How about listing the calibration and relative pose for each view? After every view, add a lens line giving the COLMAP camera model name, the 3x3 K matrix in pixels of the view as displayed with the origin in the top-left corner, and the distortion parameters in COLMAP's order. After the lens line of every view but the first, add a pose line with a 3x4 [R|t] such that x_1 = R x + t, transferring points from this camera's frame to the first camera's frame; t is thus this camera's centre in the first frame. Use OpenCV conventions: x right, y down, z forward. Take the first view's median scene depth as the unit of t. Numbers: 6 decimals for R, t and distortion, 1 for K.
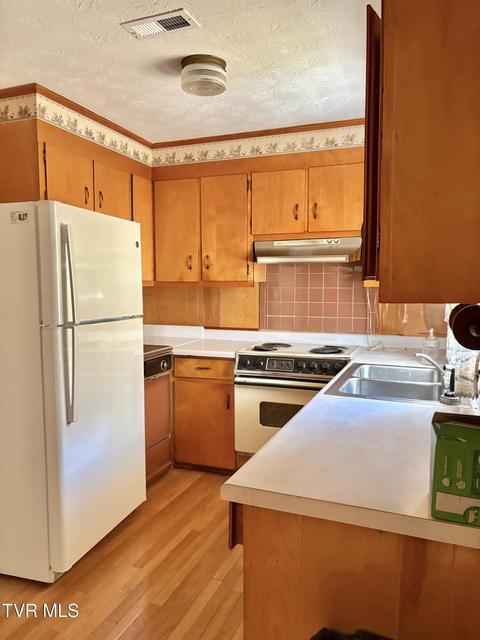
lens RADIAL K [[479.3, 0, 240.1], [0, 479.3, 323.2], [0, 0, 1]] dist [0.040149, -0.044130]
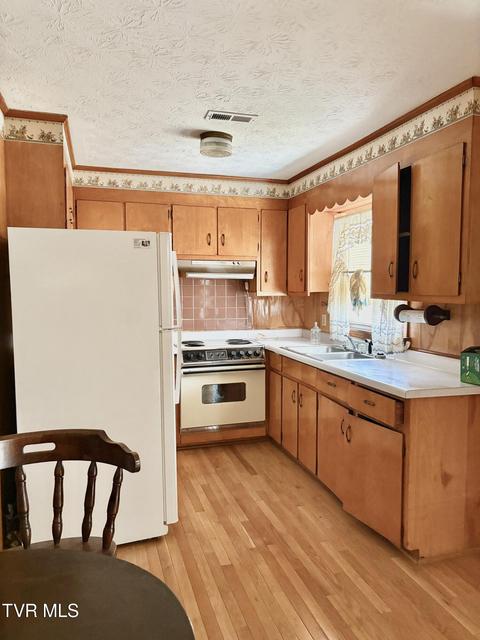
lens RADIAL K [[479.3, 0, 239.2], [0, 479.3, 318.0], [0, 0, 1]] dist [0.040149, -0.044130]
pose [[0.790403, -0.035291, 0.611570, -0.633556], [0.049790, 0.998737, -0.006716, -0.003827], [-0.610560, 0.035758, 0.791162, -0.080449]]
